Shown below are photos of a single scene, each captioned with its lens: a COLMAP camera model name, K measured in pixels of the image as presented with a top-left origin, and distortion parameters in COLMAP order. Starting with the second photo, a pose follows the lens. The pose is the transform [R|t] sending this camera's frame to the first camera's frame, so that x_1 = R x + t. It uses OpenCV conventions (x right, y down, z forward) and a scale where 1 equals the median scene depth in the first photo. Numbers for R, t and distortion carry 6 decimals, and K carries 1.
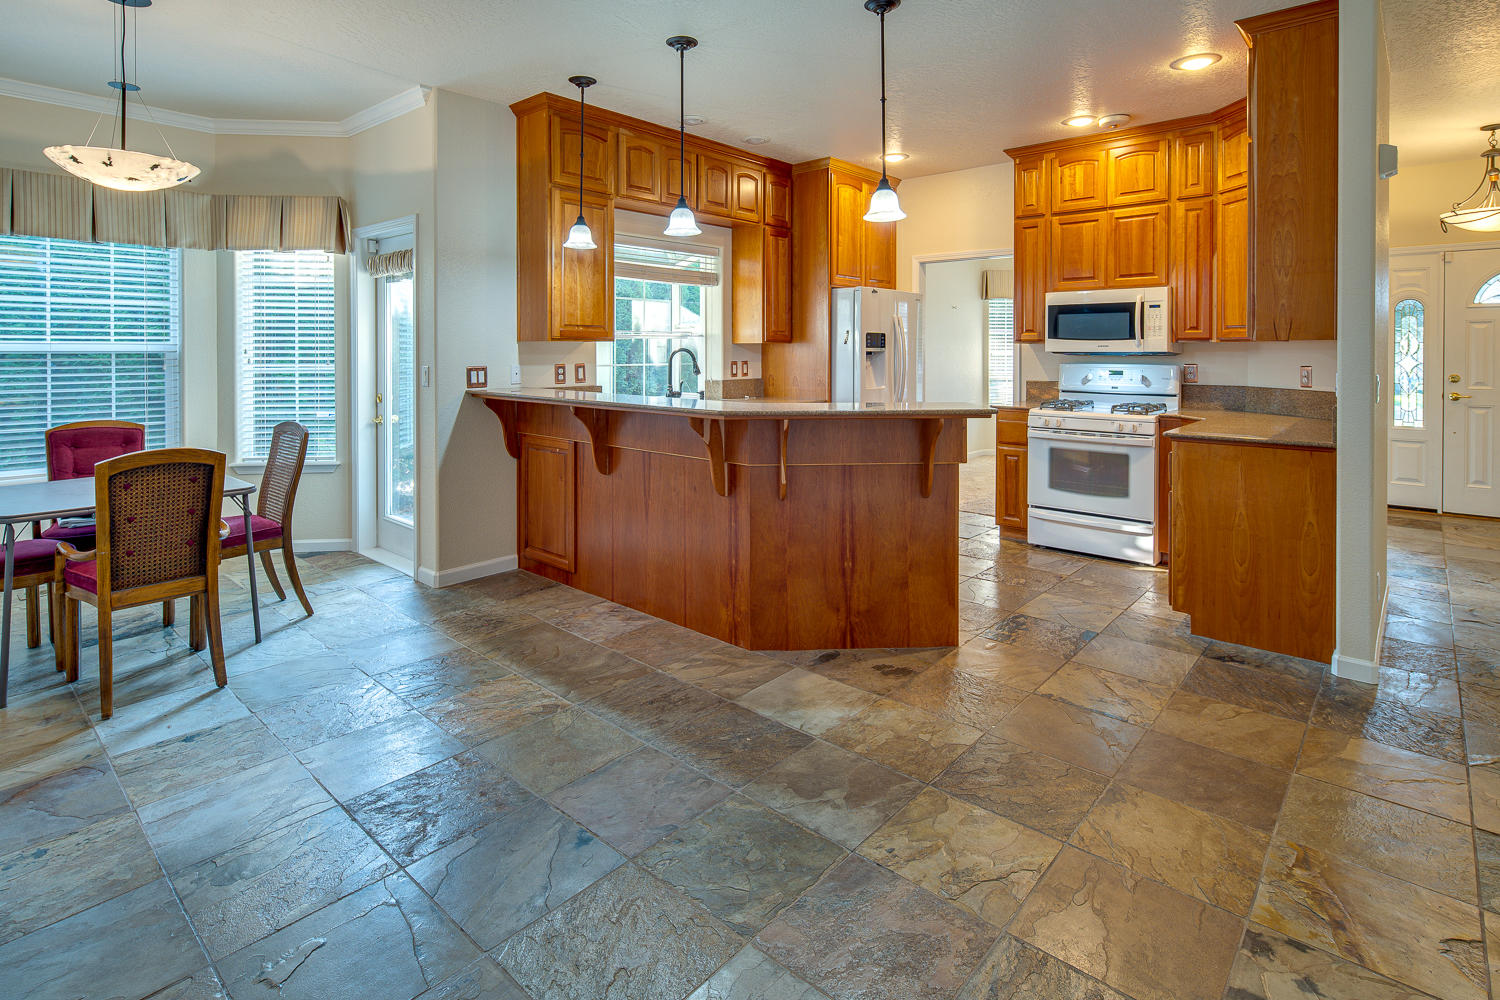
lens RADIAL K [[734.4, 0, 743.6], [0, 734.4, 352.6], [0, 0, 1]] dist [0.000789, 0.000433]
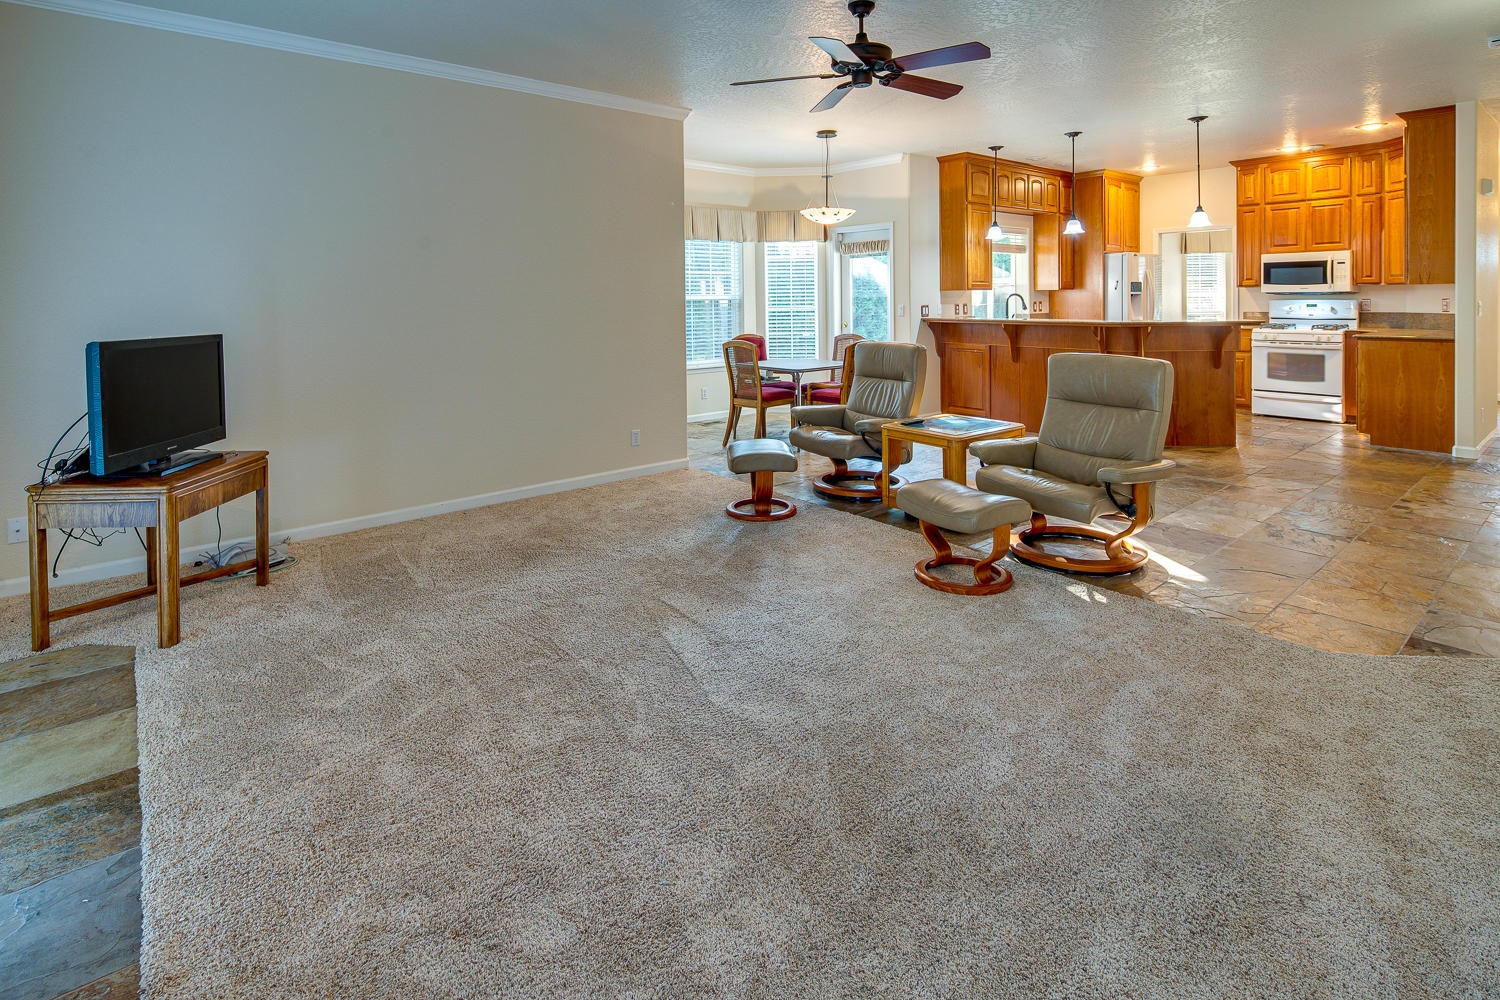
lens RADIAL K [[719.1, 0, 749.1], [0, 719.1, 309.2], [0, 0, 1]] dist [-0.001804, -0.001108]
pose [[0.988853, -0.011352, -0.148463, -0.474752], [0.013182, 0.999849, 0.011345, 0.002521], [0.148312, -0.013175, 0.988853, -0.722774]]
